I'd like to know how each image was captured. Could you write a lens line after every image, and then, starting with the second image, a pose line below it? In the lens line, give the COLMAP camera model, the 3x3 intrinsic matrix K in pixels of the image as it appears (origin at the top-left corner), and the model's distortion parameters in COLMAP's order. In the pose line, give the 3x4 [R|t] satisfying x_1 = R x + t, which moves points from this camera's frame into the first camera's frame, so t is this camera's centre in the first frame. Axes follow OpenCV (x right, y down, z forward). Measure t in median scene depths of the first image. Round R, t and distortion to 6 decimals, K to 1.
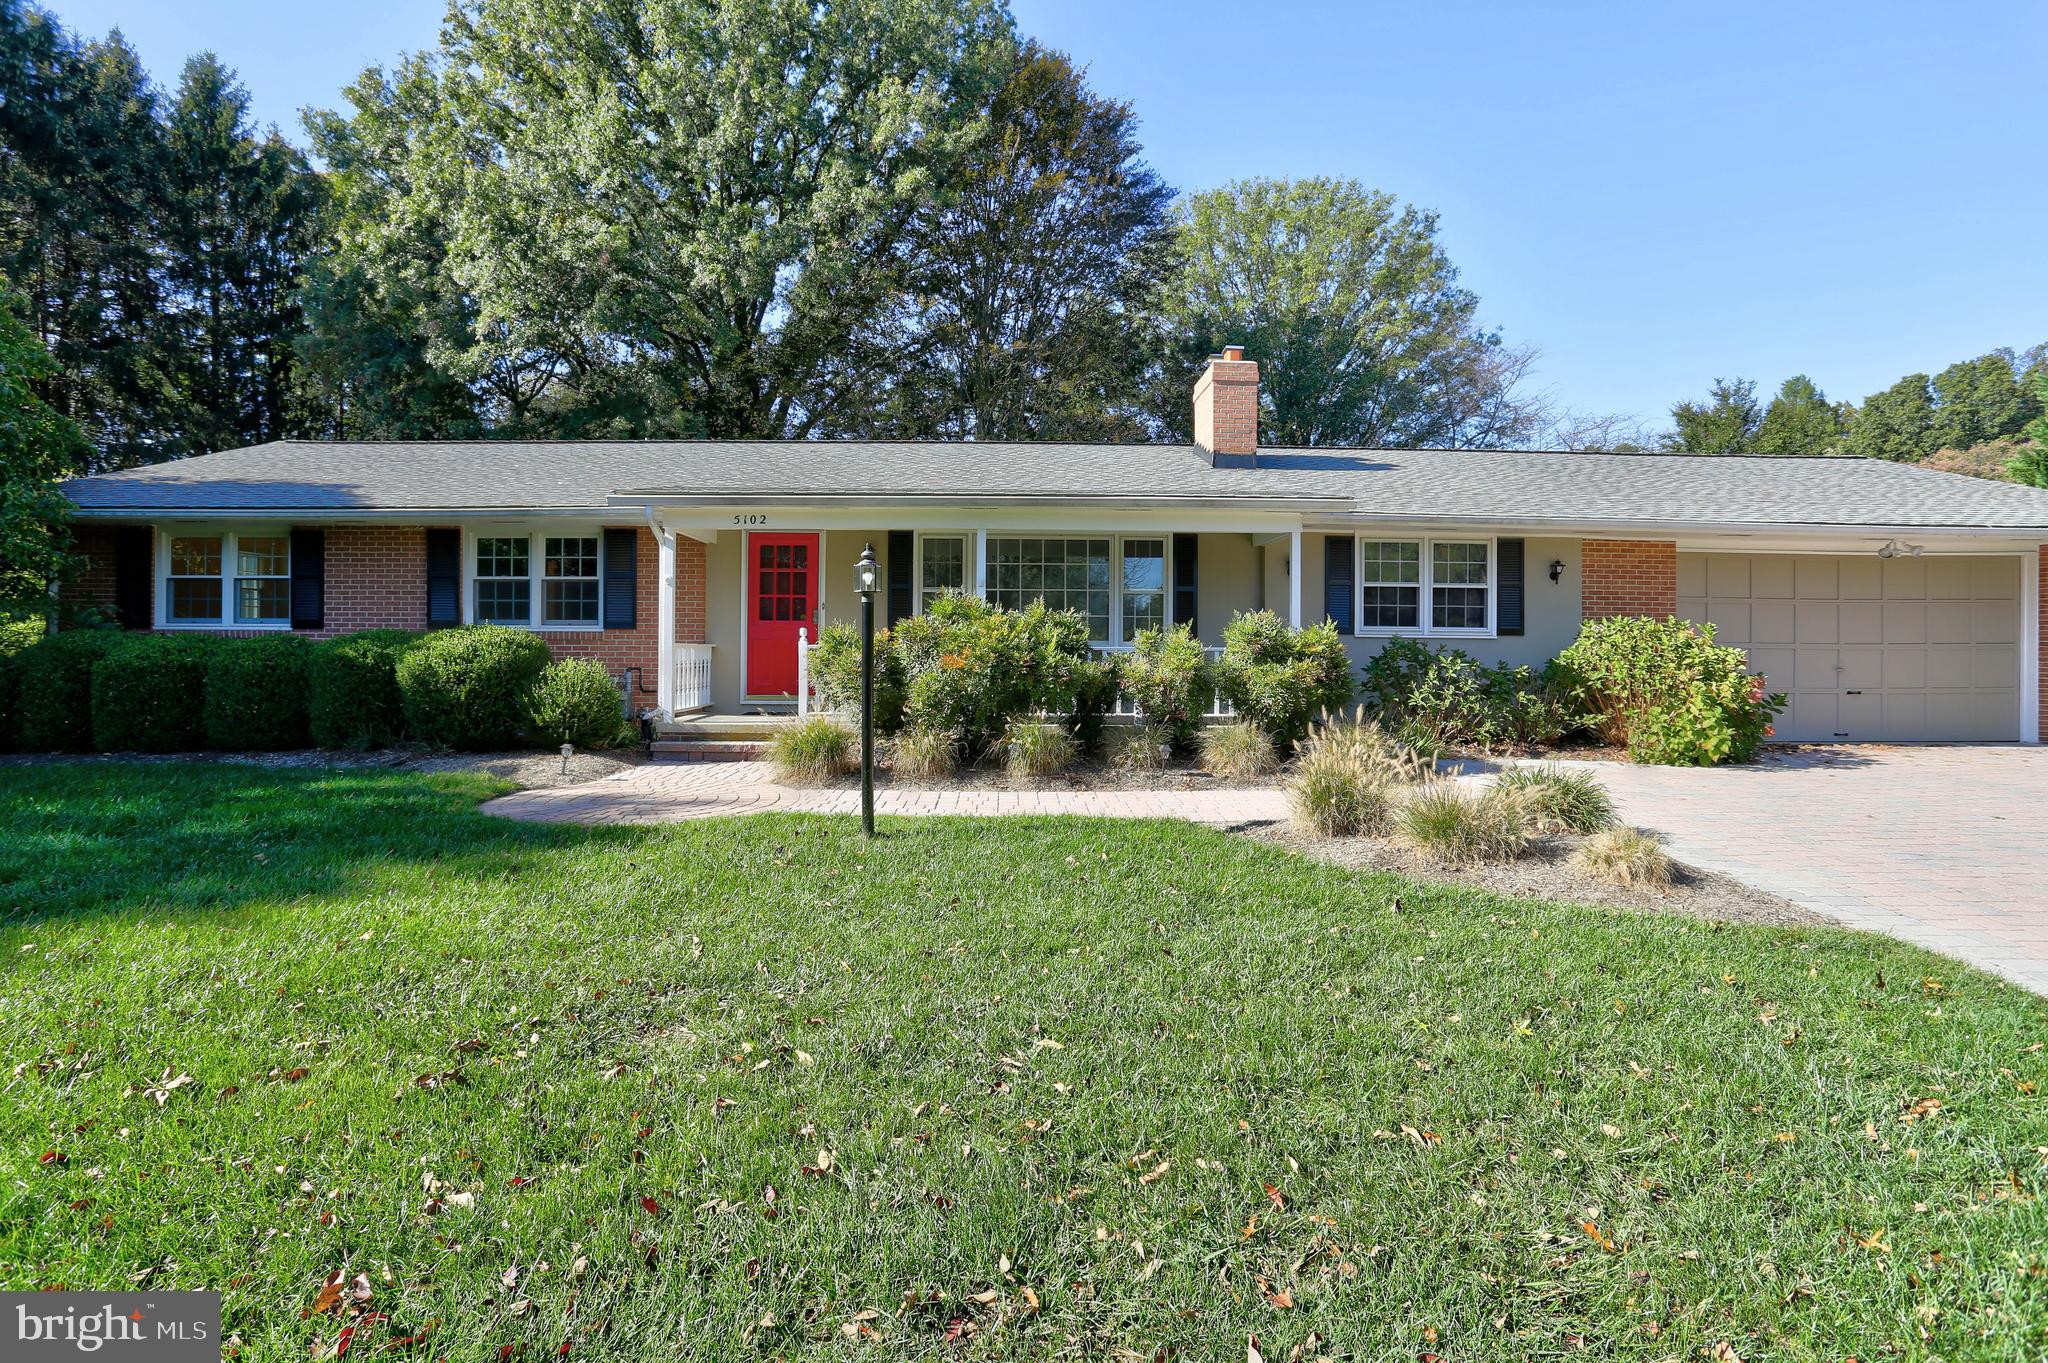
lens RADIAL K [[990.2, 0, 1017.3], [0, 990.2, 683.9], [0, 0, 1]] dist [-0.044235, 0.011666]
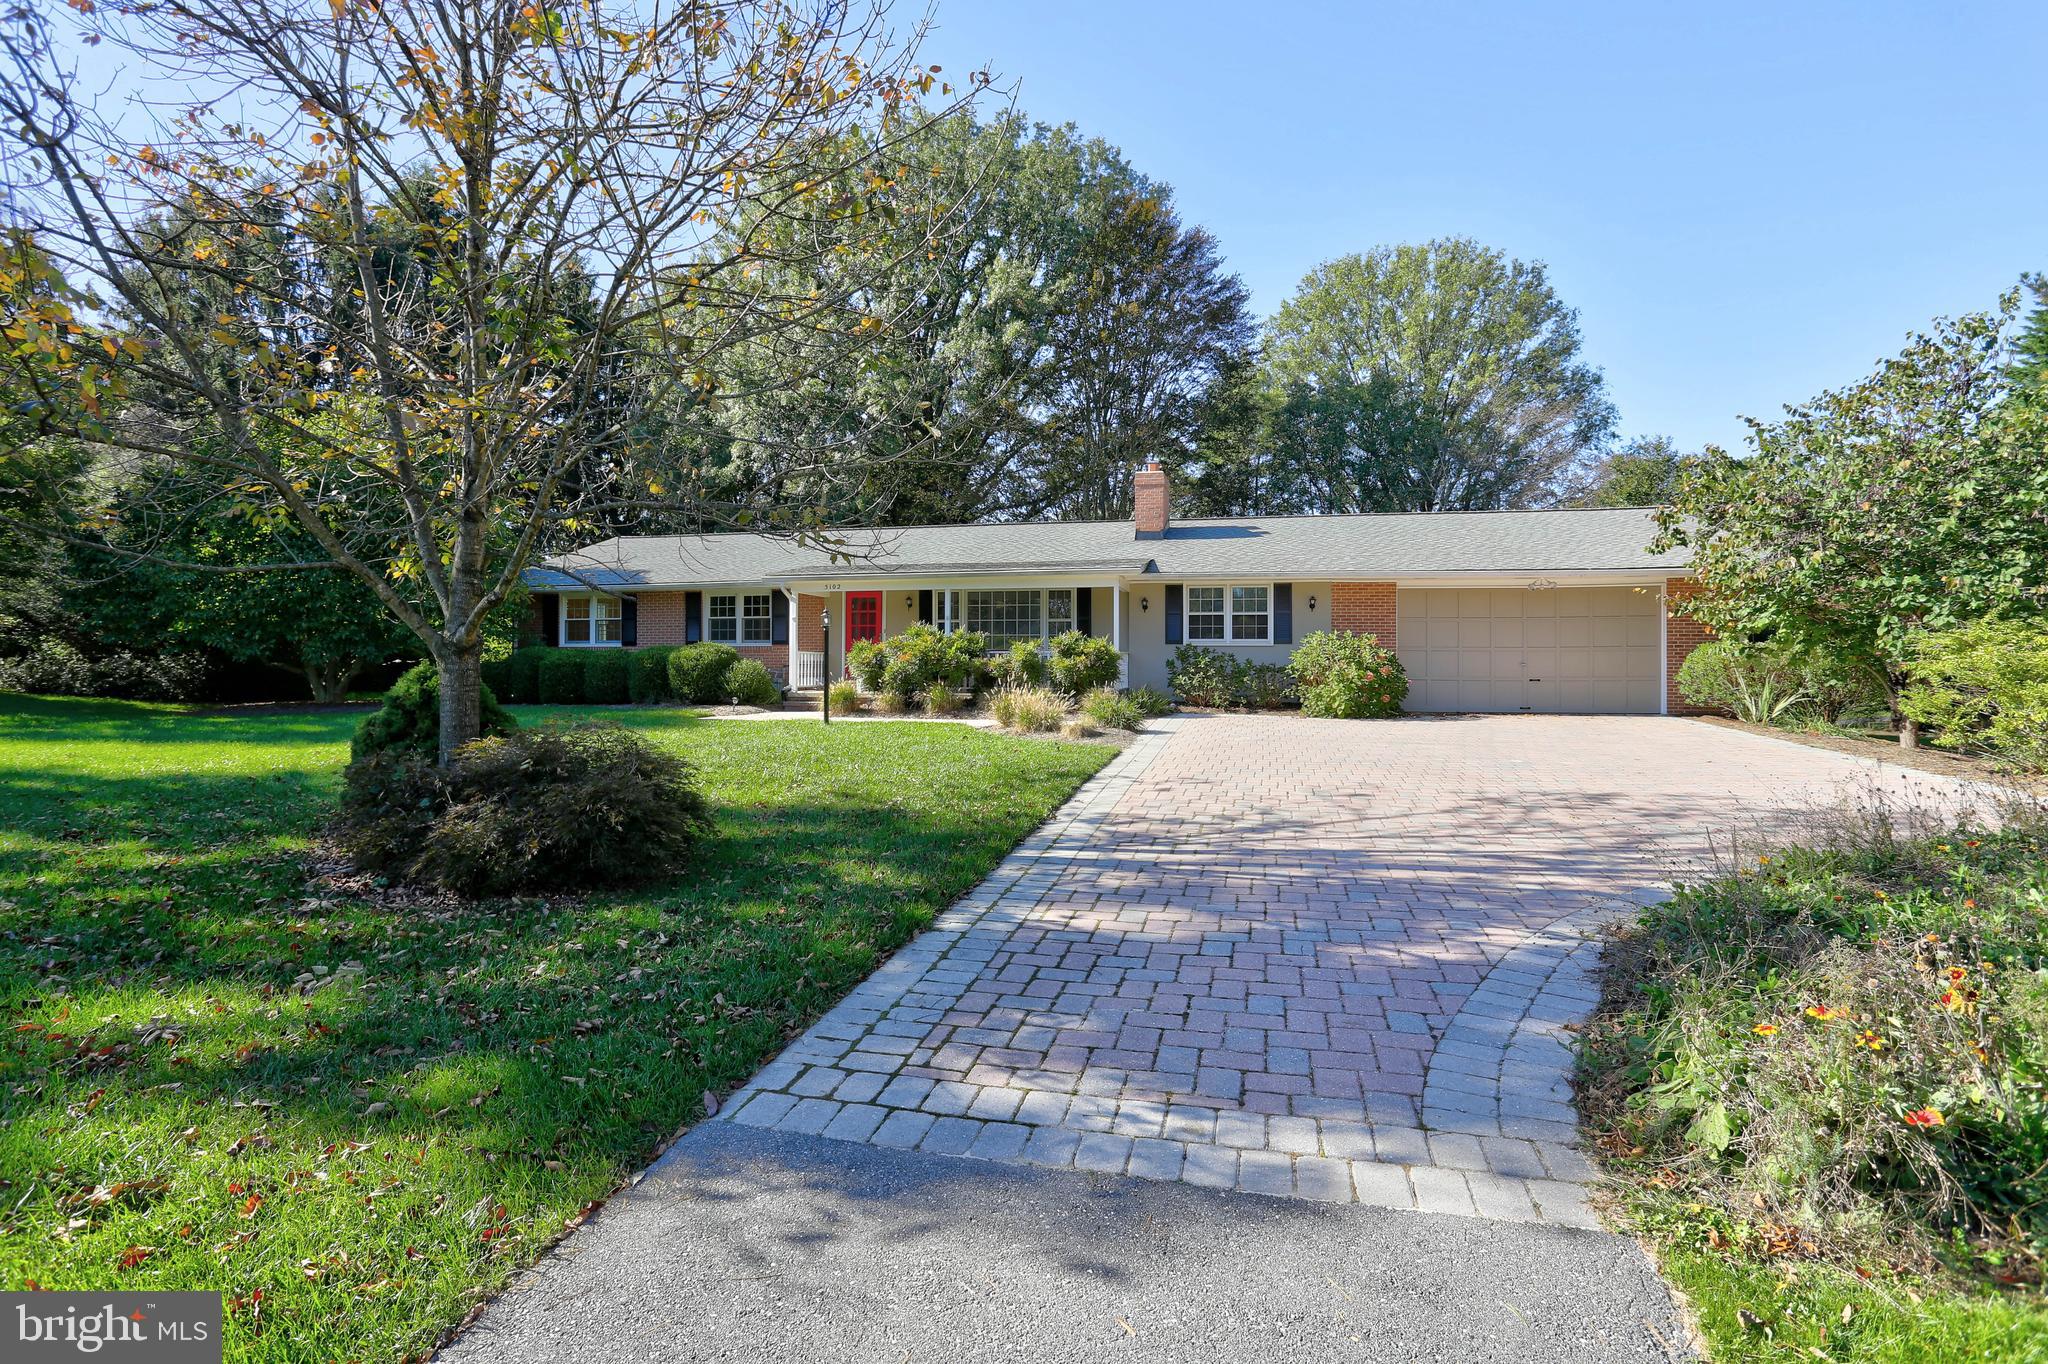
lens RADIAL K [[990.2, 0, 1045.8], [0, 990.2, 674.1], [0, 0, 1]] dist [-0.044235, 0.011666]
pose [[0.972949, -0.002338, -0.231010, 0.502921], [-0.004679, 0.999544, -0.029820, 0.051334], [0.230974, 0.030094, 0.972494, -0.675234]]
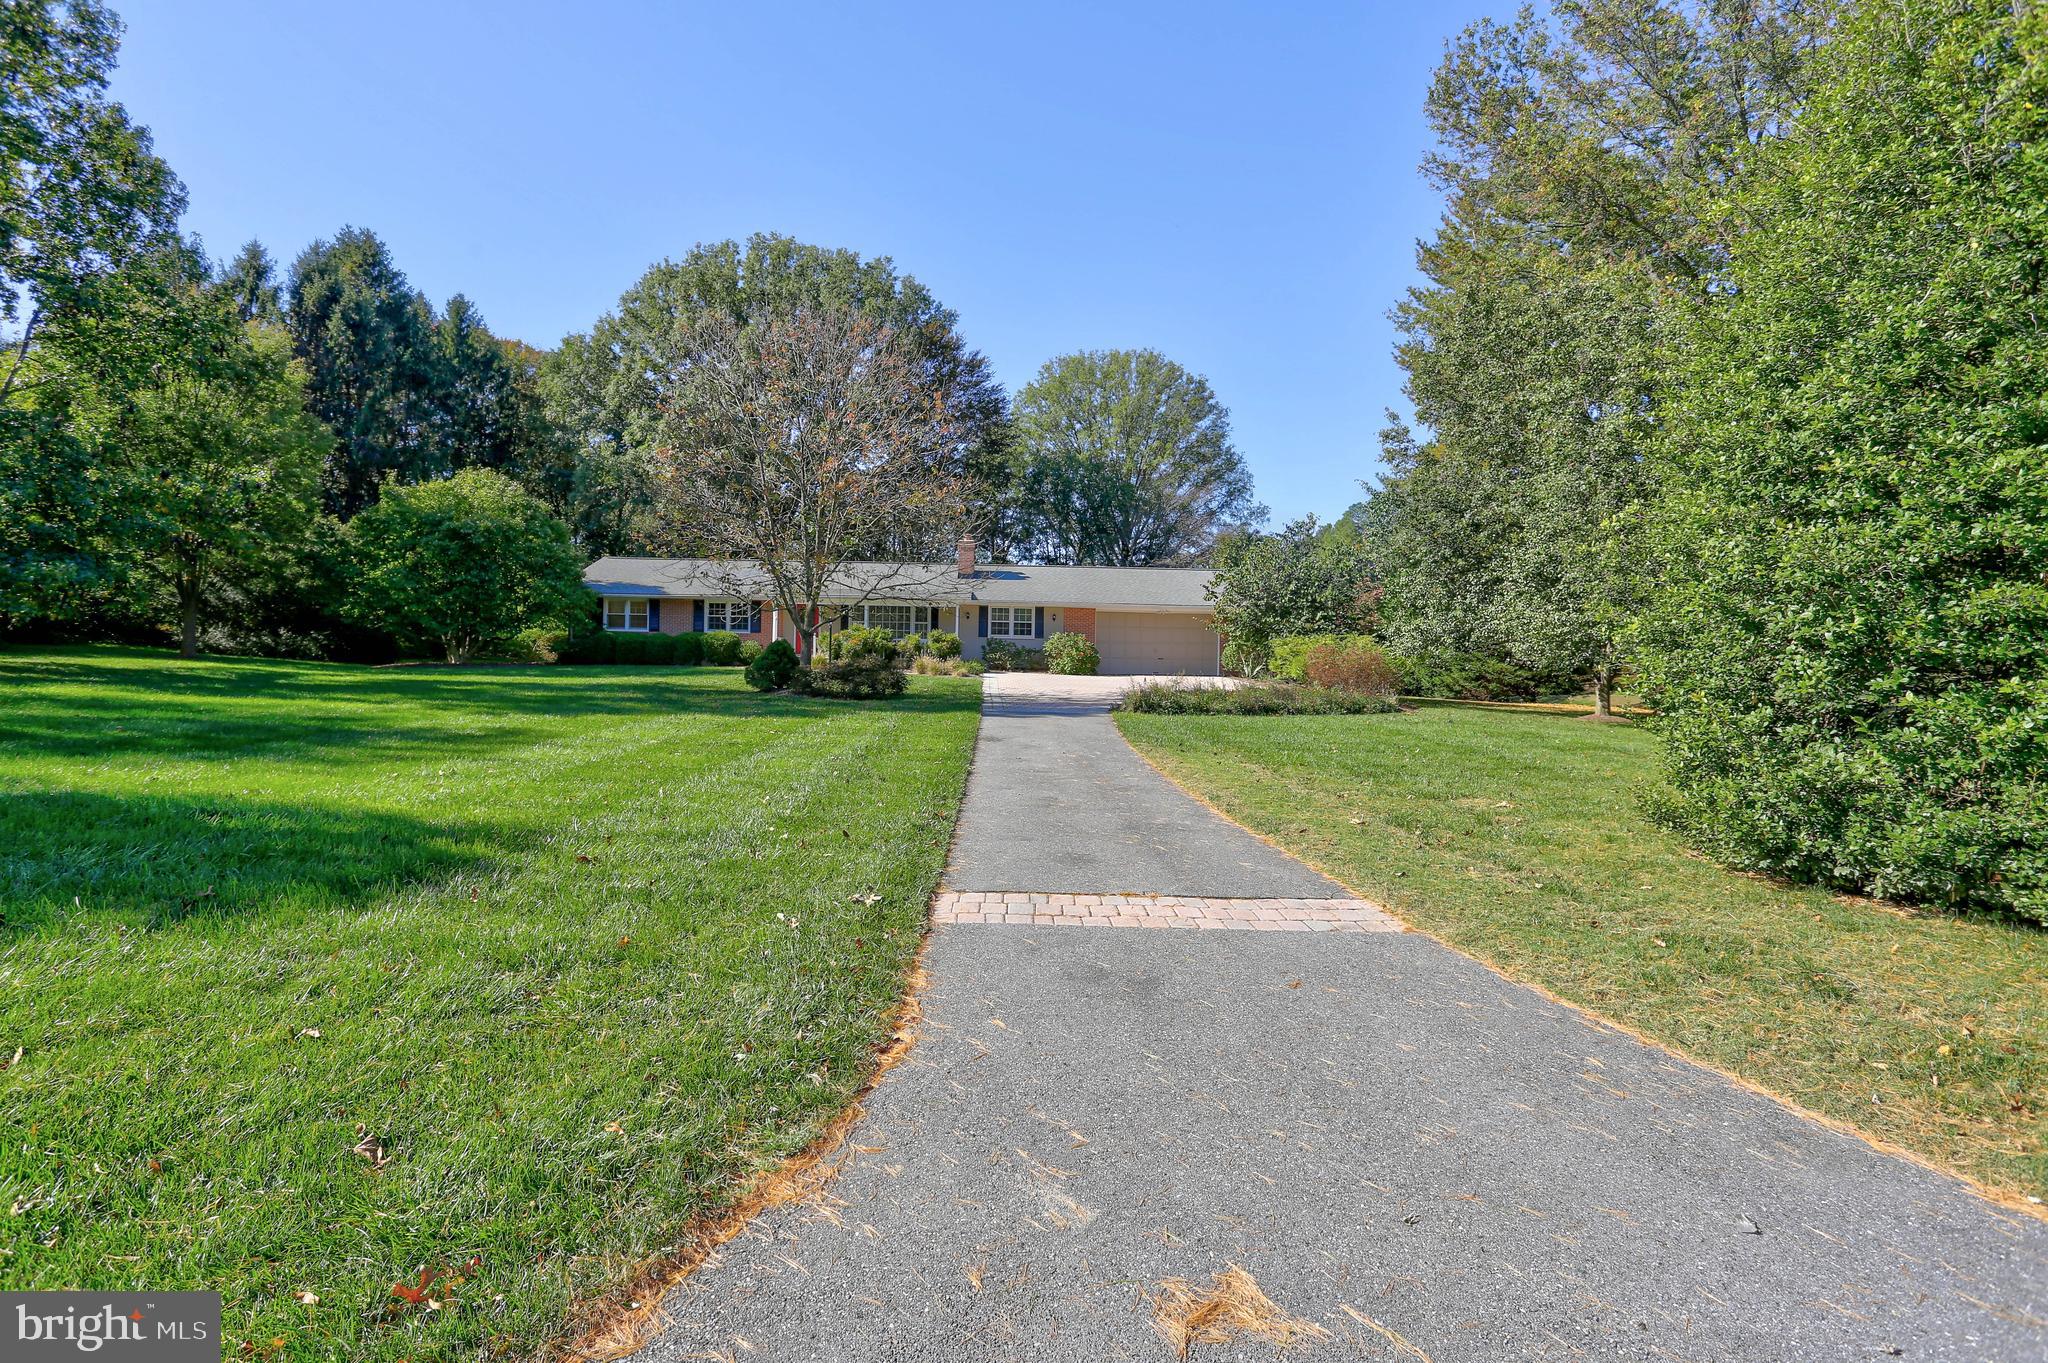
lens RADIAL K [[990.2, 0, 1039.9], [0, 990.2, 688.2], [0, 0, 1]] dist [-0.044235, 0.011666]
pose [[0.999285, 0.011716, 0.035959, 0.396475], [-0.011509, 0.999916, -0.005961, 0.130422], [-0.036026, 0.005543, 0.999335, -2.187395]]
